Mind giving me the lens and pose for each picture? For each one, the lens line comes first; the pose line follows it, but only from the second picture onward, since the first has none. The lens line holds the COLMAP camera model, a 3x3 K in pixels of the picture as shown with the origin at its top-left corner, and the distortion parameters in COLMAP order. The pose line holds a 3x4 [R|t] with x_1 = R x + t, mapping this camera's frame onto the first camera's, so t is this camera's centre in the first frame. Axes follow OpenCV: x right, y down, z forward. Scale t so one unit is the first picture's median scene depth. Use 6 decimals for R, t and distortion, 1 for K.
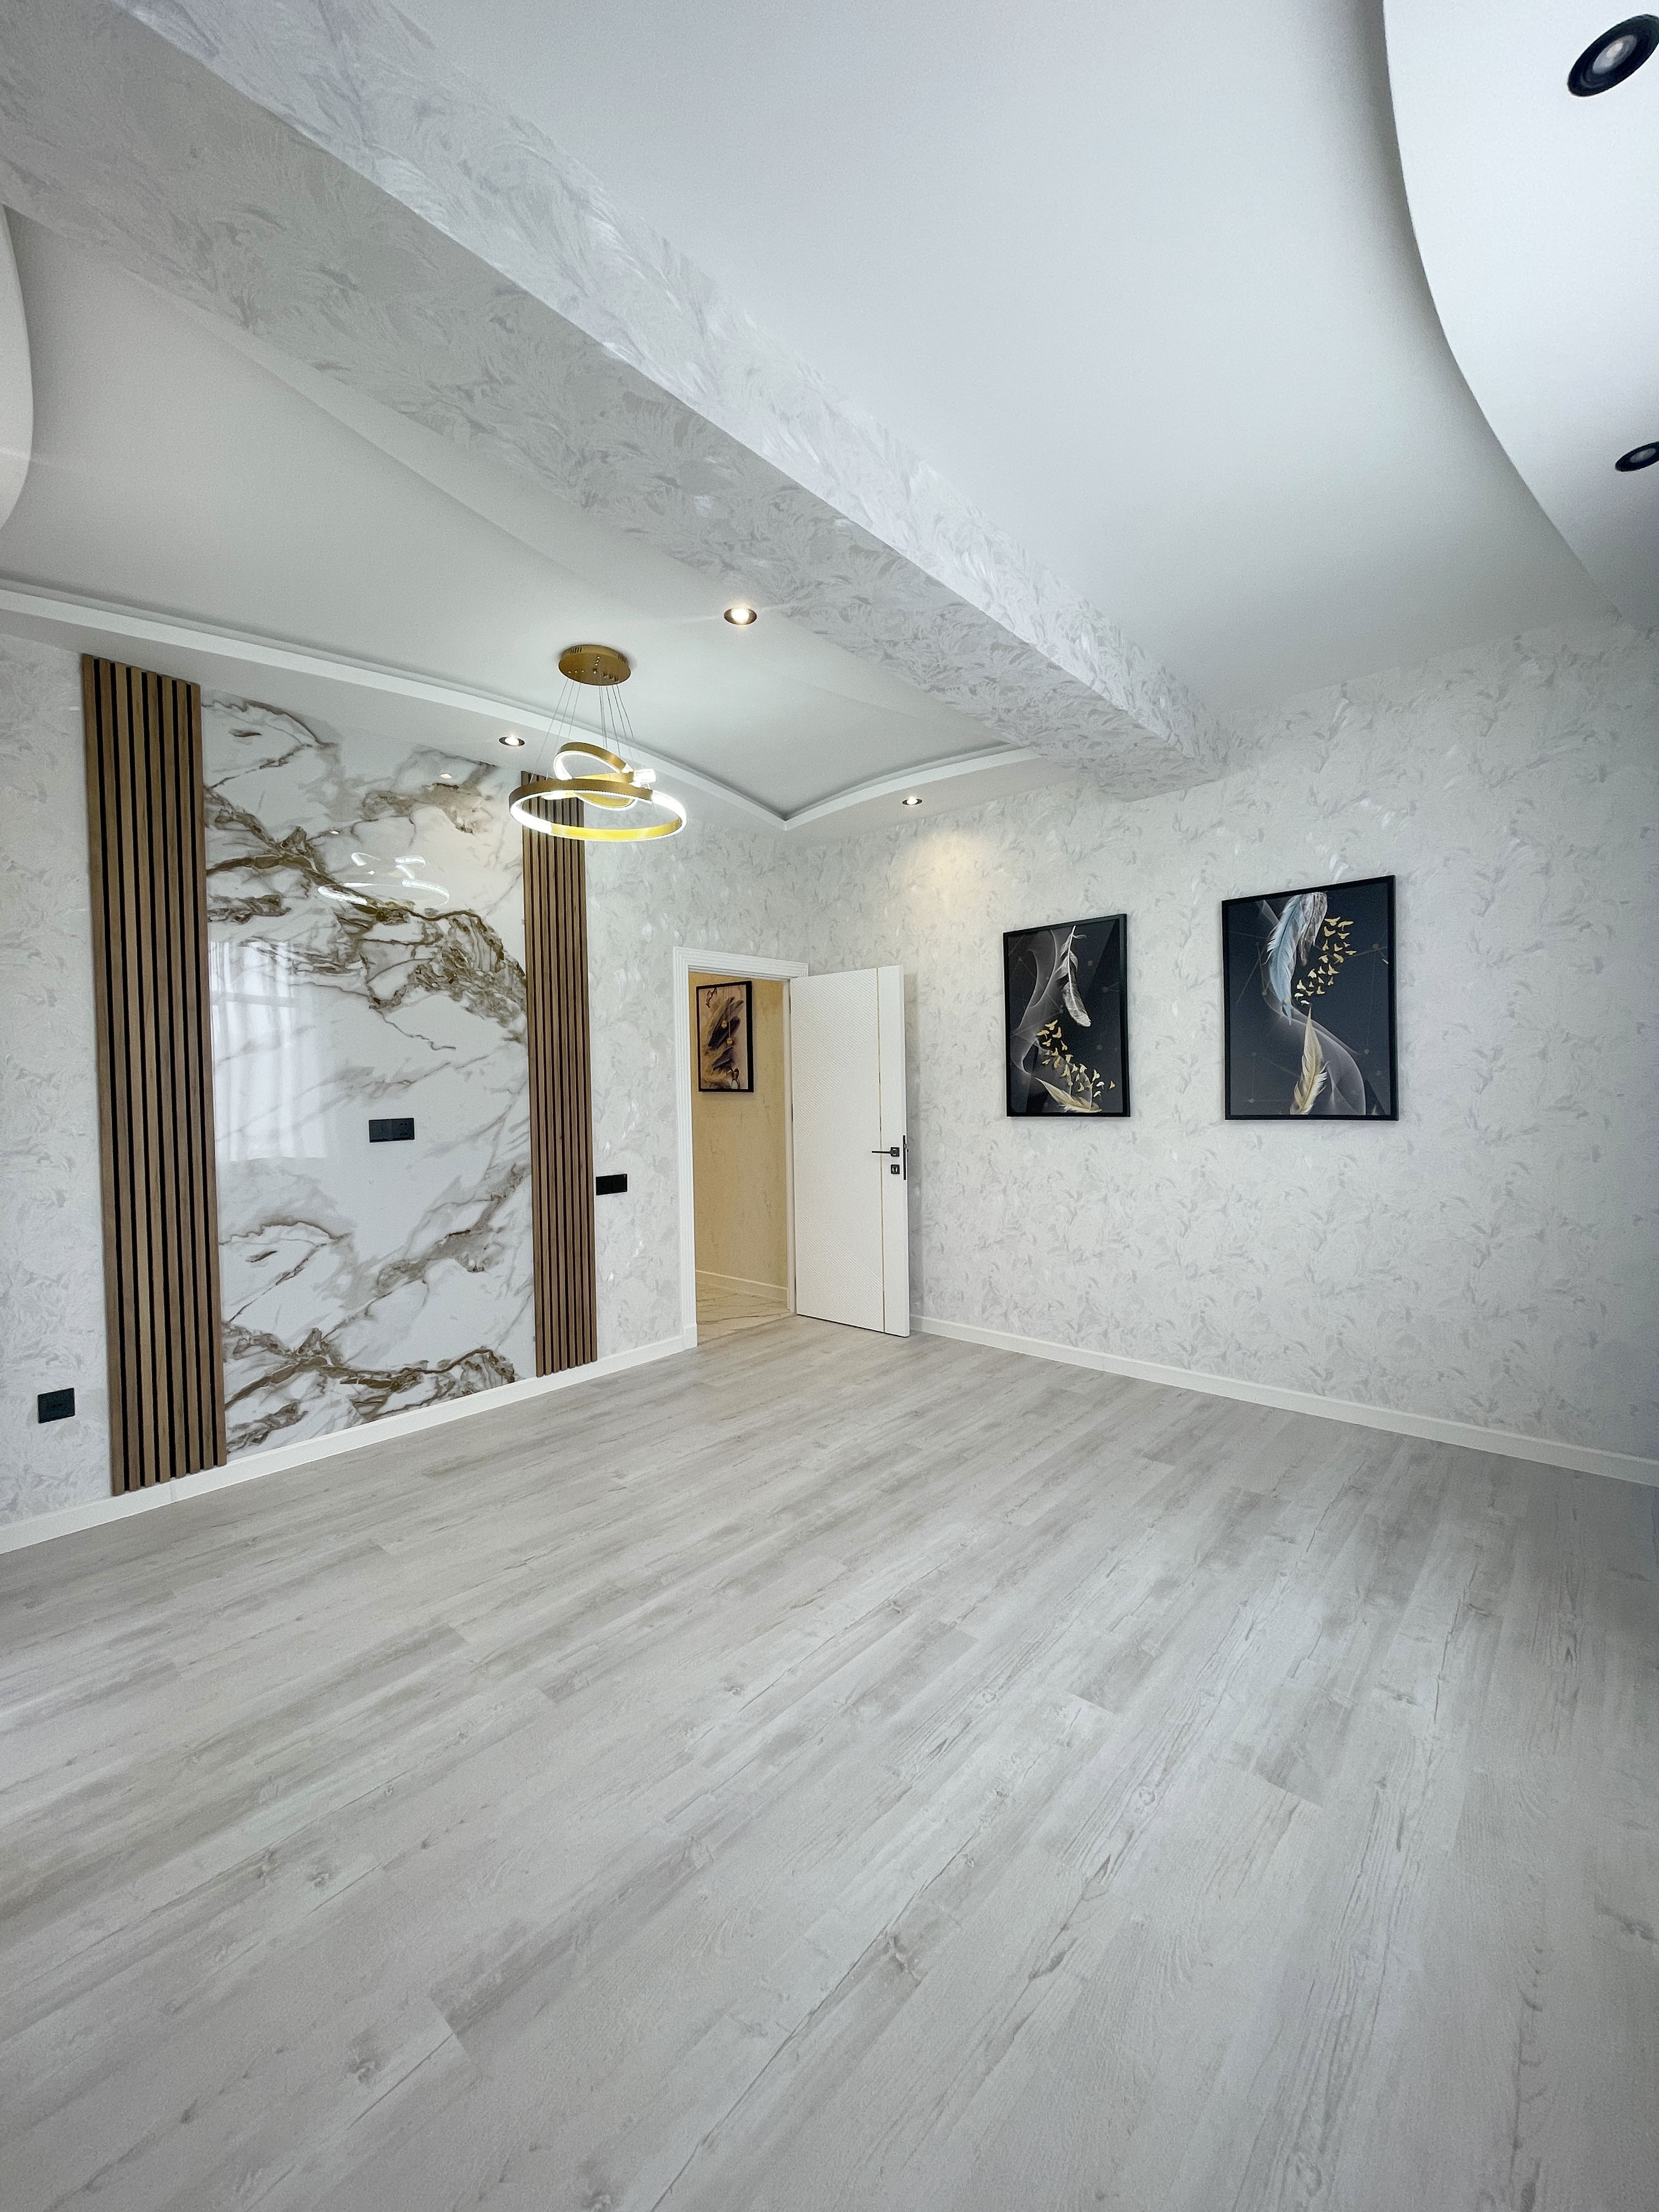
lens RADIAL K [[891.9, 0, 829.4], [0, 891.9, 1104.0], [0, 0, 1]] dist [0.007774, -0.001623]
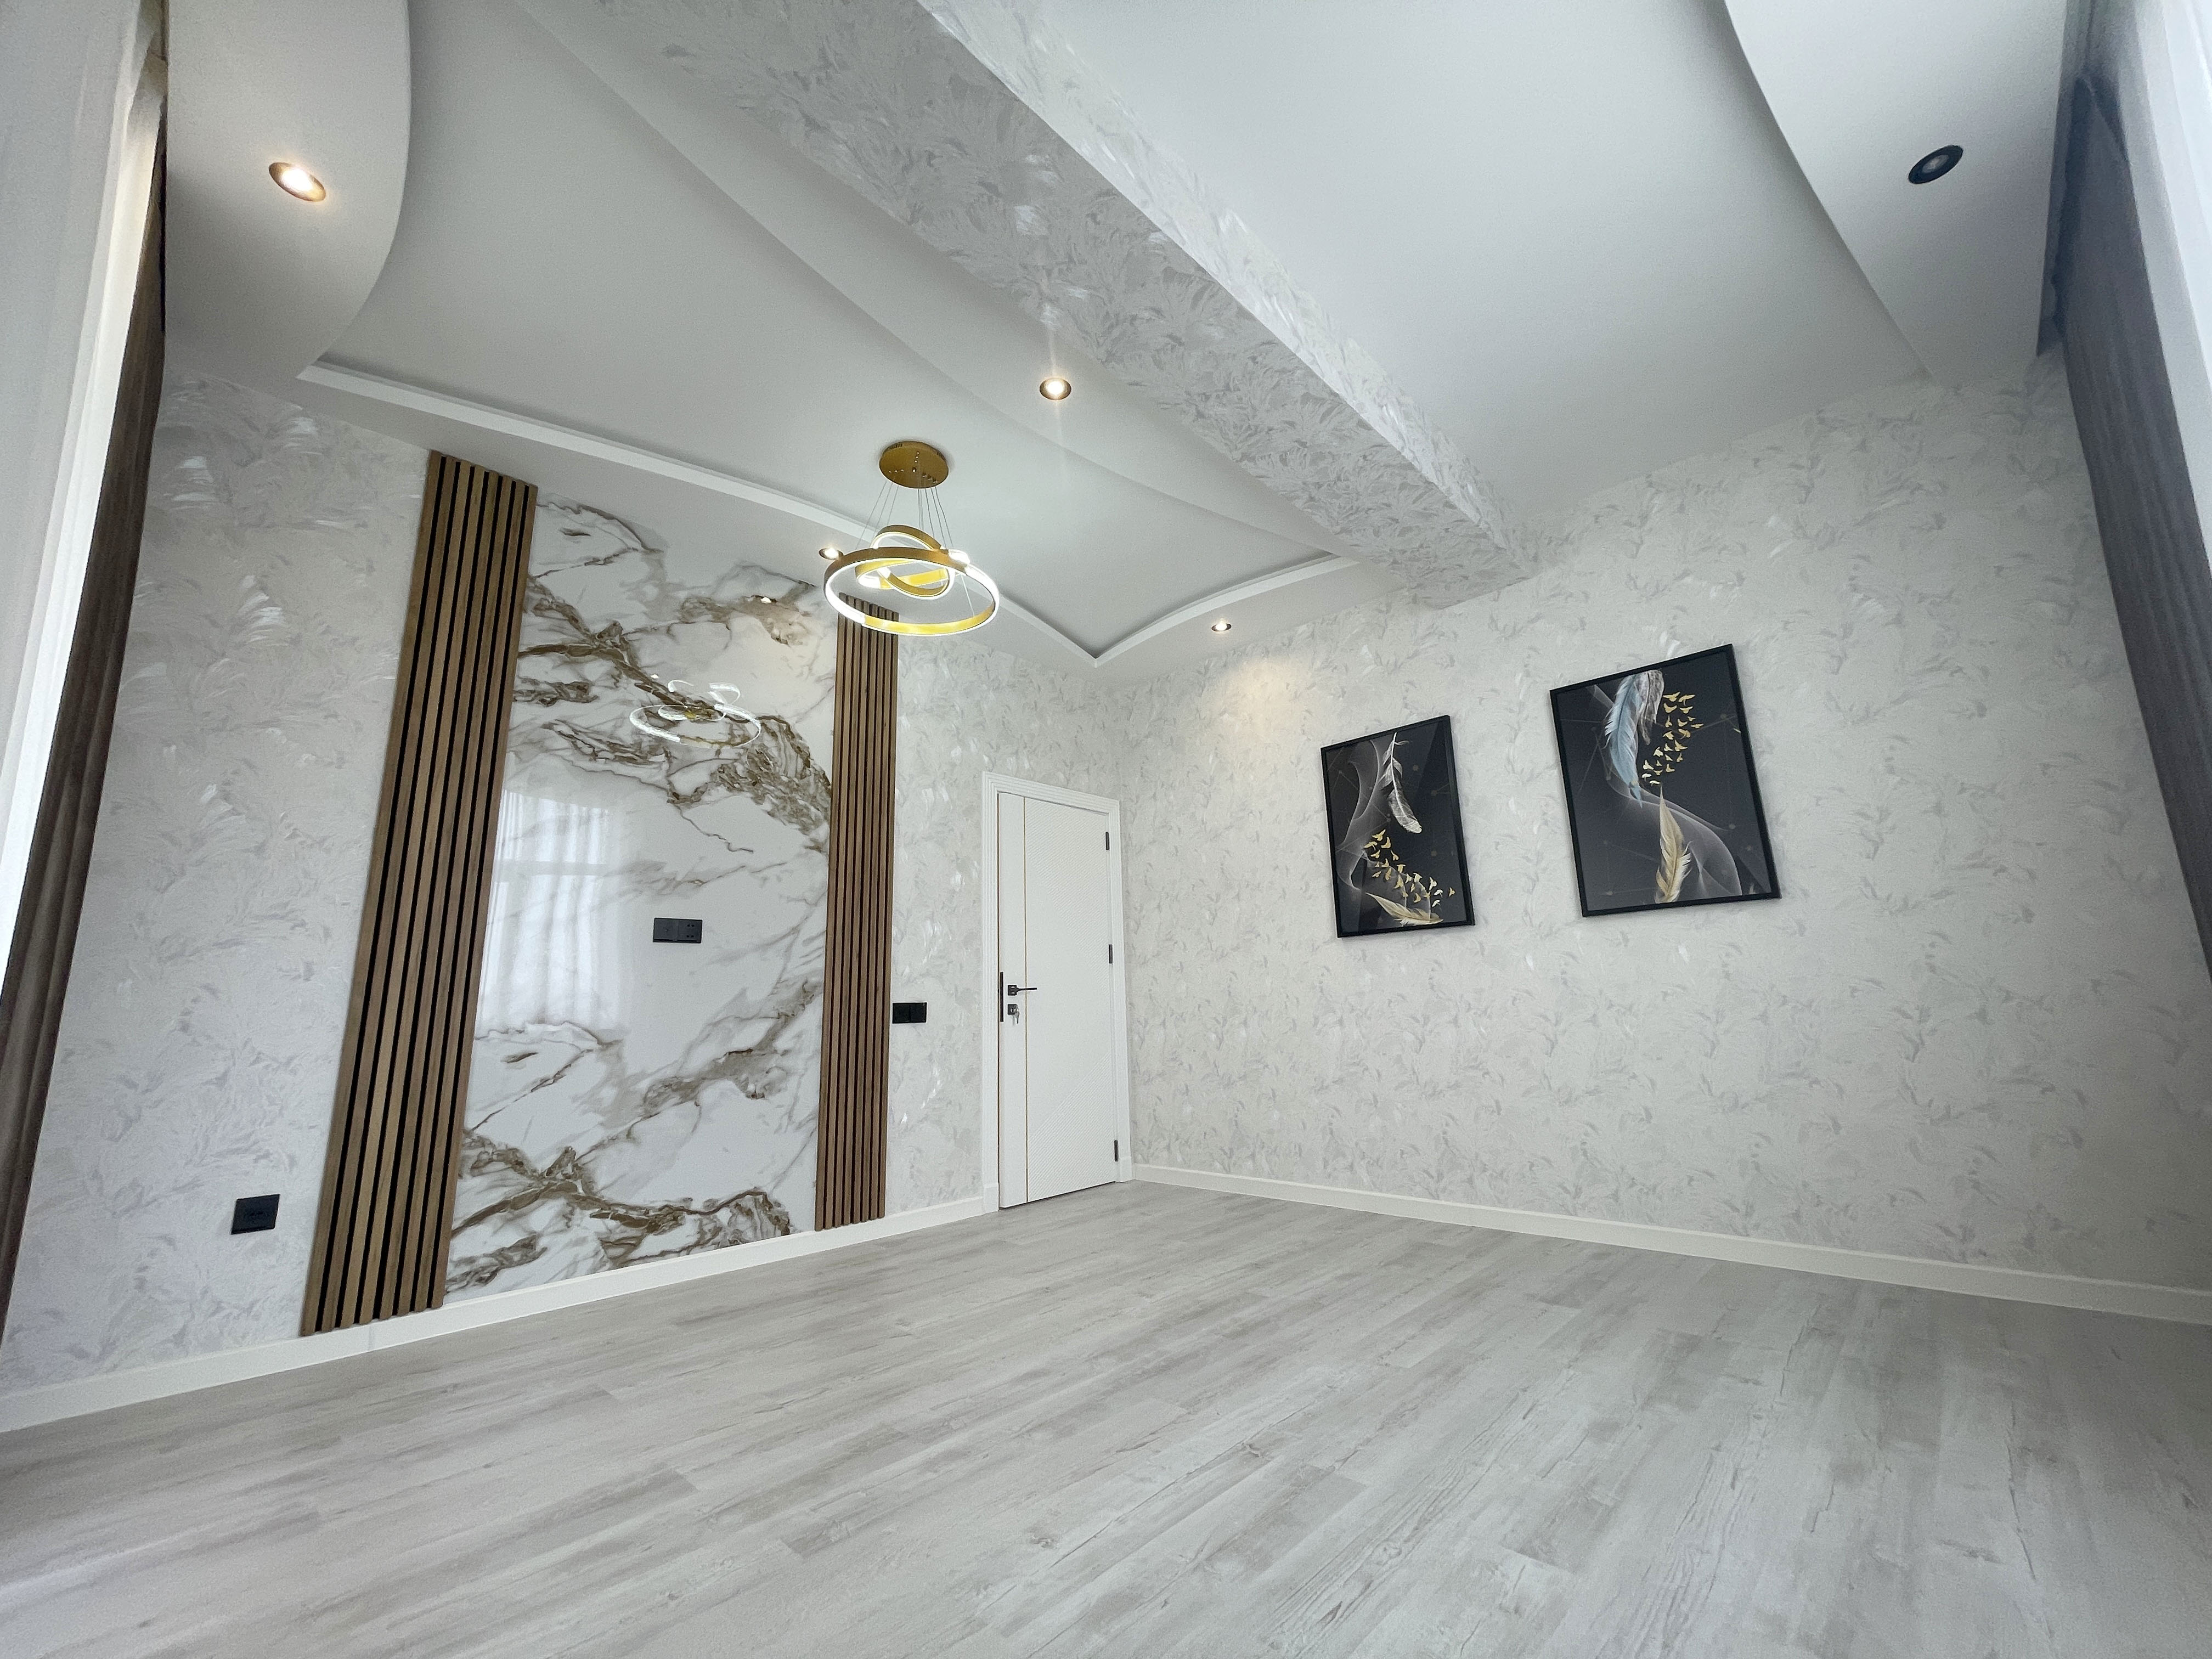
lens RADIAL K [[891.9, 0, 1107.2], [0, 891.9, 830.7], [0, 0, 1]] dist [0.007774, -0.001623]
pose [[0.999445, -0.015591, -0.029422, -0.014834], [0.008471, 0.973583, -0.228175, 0.163463], [0.032202, 0.227799, 0.973176, 0.095312]]
